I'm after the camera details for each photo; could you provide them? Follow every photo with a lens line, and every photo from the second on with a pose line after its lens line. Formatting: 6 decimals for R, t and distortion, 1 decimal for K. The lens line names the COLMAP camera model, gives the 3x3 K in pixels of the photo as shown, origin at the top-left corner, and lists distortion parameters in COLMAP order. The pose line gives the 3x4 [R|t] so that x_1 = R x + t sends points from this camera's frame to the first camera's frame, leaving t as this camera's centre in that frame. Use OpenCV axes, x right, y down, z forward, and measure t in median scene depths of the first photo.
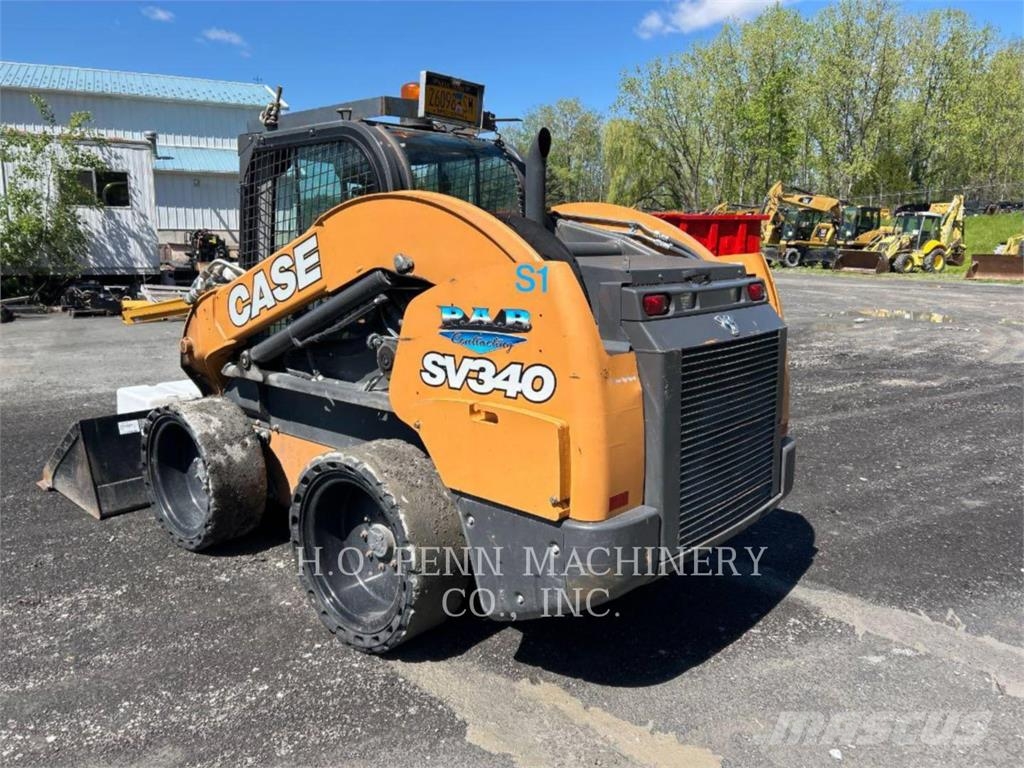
lens RADIAL K [[771.8, 0, 515.6], [0, 771.8, 384.6], [0, 0, 1]] dist [0.062481, -0.068198]
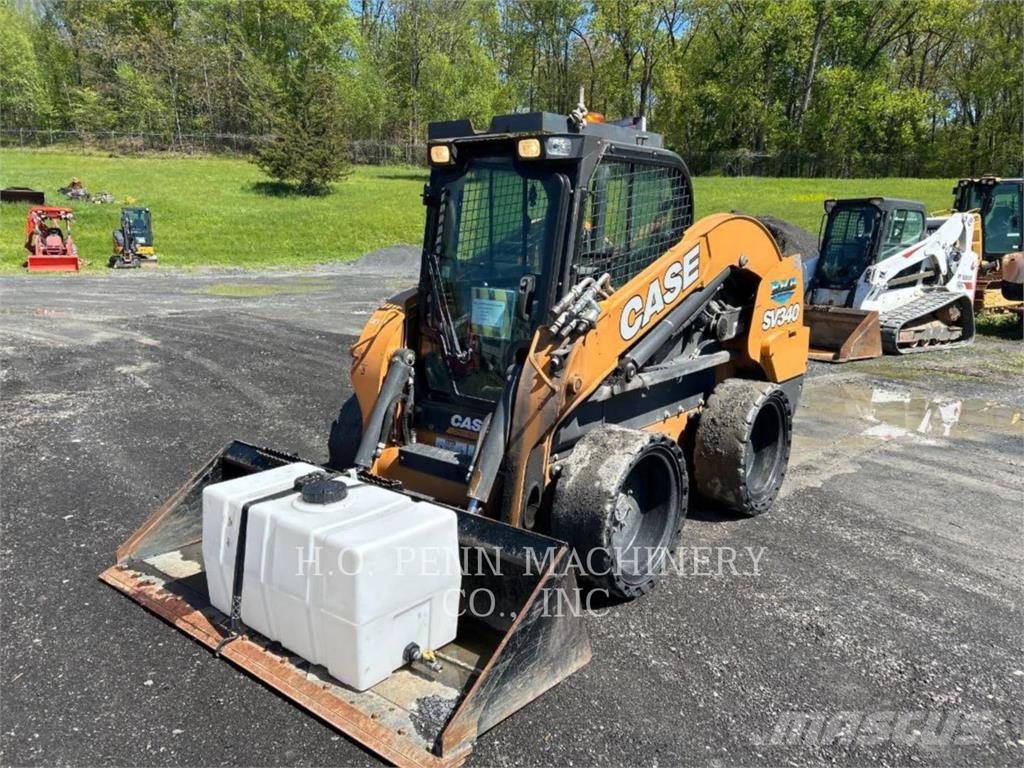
lens RADIAL K [[771.8, 0, 515.2], [0, 771.8, 378.0], [0, 0, 1]] dist [0.062481, -0.068198]
pose [[-0.043913, -0.193121, 0.980192, -1.529079], [0.179396, 0.963666, 0.197902, -0.287556], [-0.982796, 0.184533, -0.007673, 1.349585]]
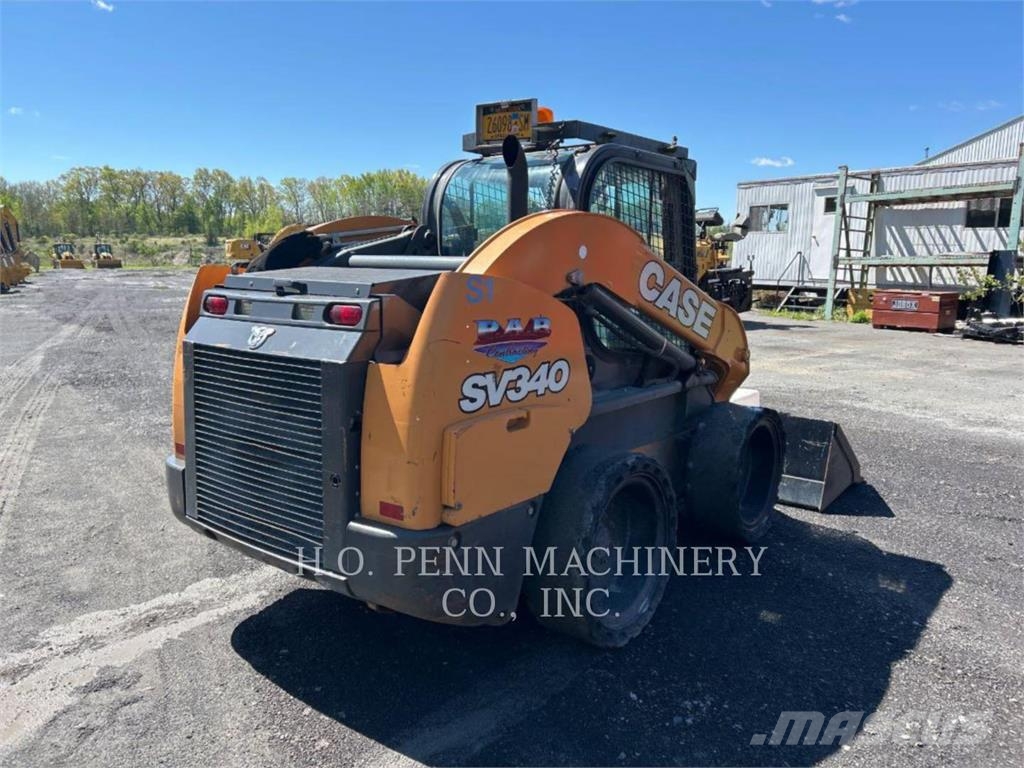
lens RADIAL K [[771.8, 0, 517.6], [0, 771.8, 382.5], [0, 0, 1]] dist [0.062481, -0.068198]
pose [[-0.080145, -0.149038, 0.985578, -0.856423], [0.167611, 0.972665, 0.160715, -0.144526], [-0.982590, 0.178074, -0.052974, 0.846562]]
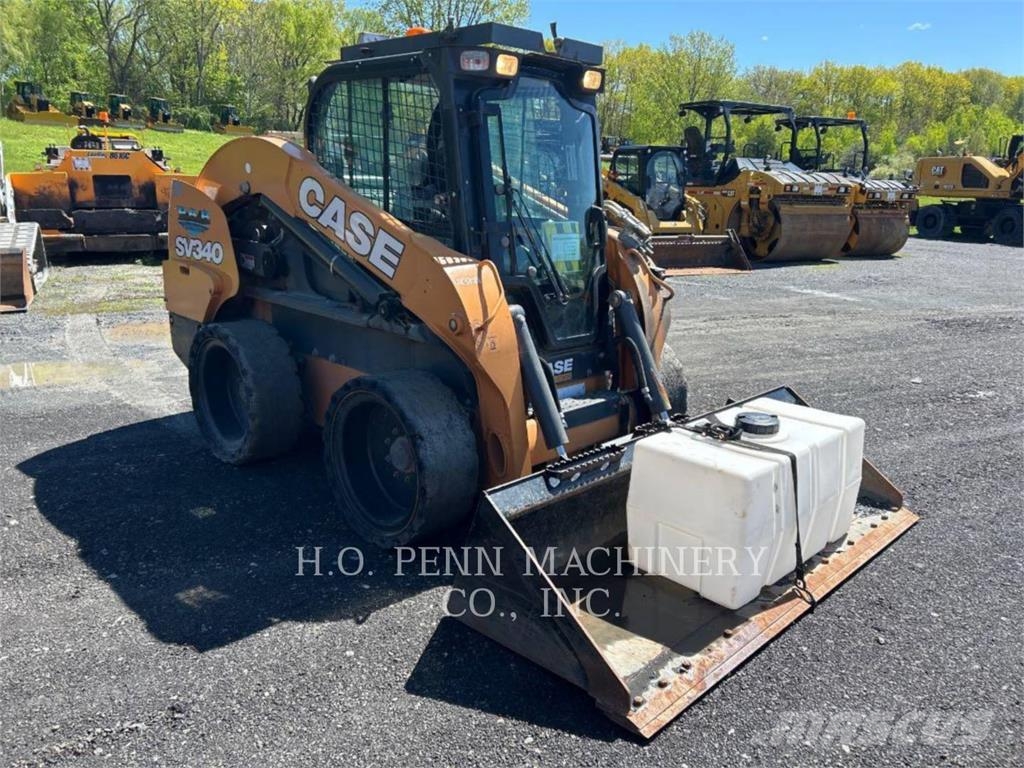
lens RADIAL K [[771.8, 0, 515.4], [0, 771.8, 389.9], [0, 0, 1]] dist [0.062481, -0.068198]
pose [[0.998378, 0.044797, -0.035133, 0.589151], [-0.041402, 0.994895, 0.092034, 0.088444], [0.039076, -0.090430, 0.995136, -0.578691]]
